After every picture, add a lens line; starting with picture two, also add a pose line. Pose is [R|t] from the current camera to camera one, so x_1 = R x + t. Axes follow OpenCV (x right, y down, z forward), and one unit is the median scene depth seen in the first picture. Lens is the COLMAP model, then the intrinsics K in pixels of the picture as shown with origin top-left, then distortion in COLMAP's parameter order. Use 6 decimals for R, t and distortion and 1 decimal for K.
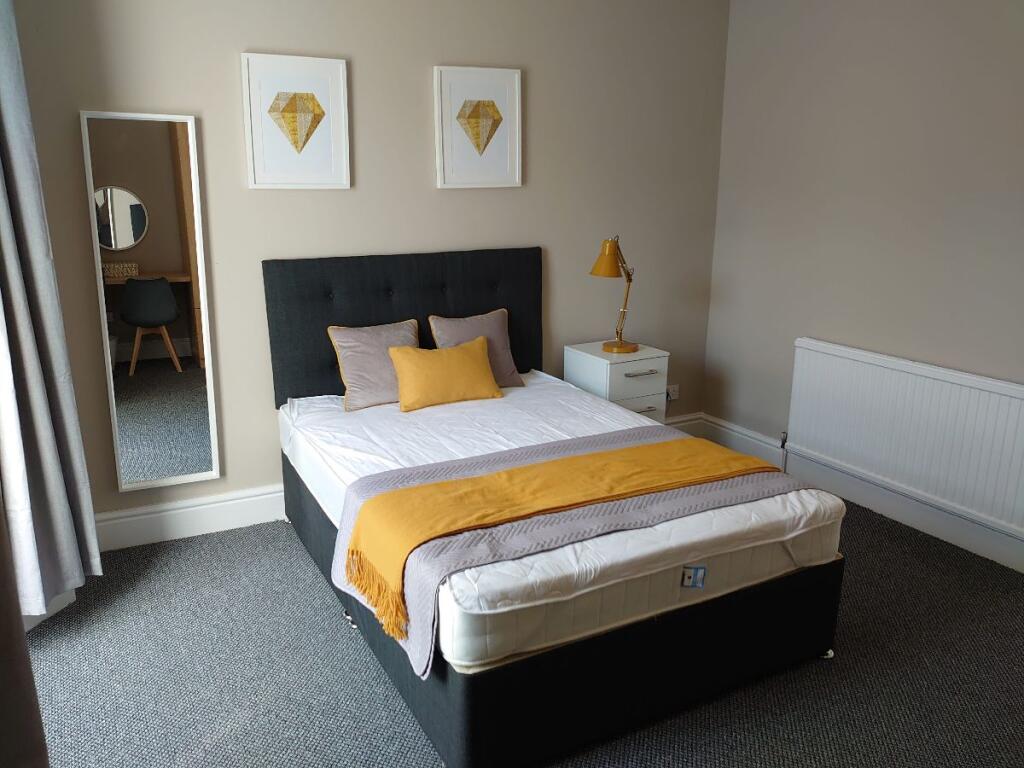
lens RADIAL K [[790.0, 0, 499.6], [0, 790.0, 383.8], [0, 0, 1]] dist [0.073891, -0.300027]
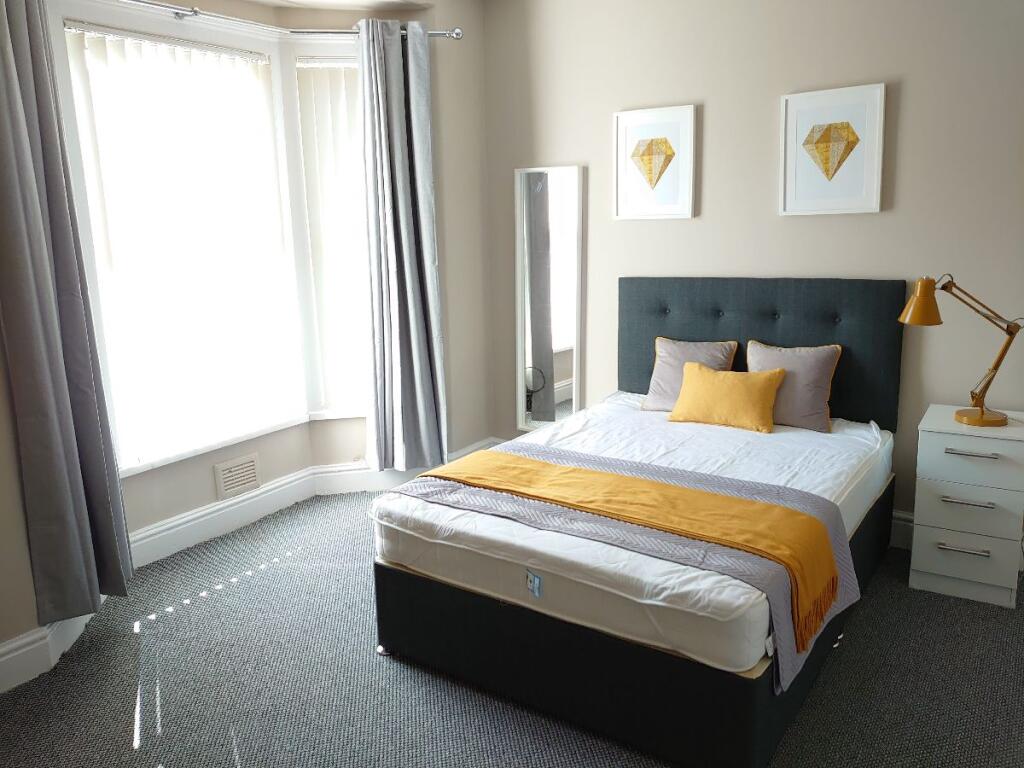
lens RADIAL K [[790.0, 0, 499.6], [0, 790.0, 383.8], [0, 0, 1]] dist [0.073891, -0.300027]
pose [[0.443021, 0.171209, -0.880011, 0.790846], [-0.193087, 0.976780, 0.092830, -0.077103], [0.875471, 0.128793, 0.465793, 0.303077]]
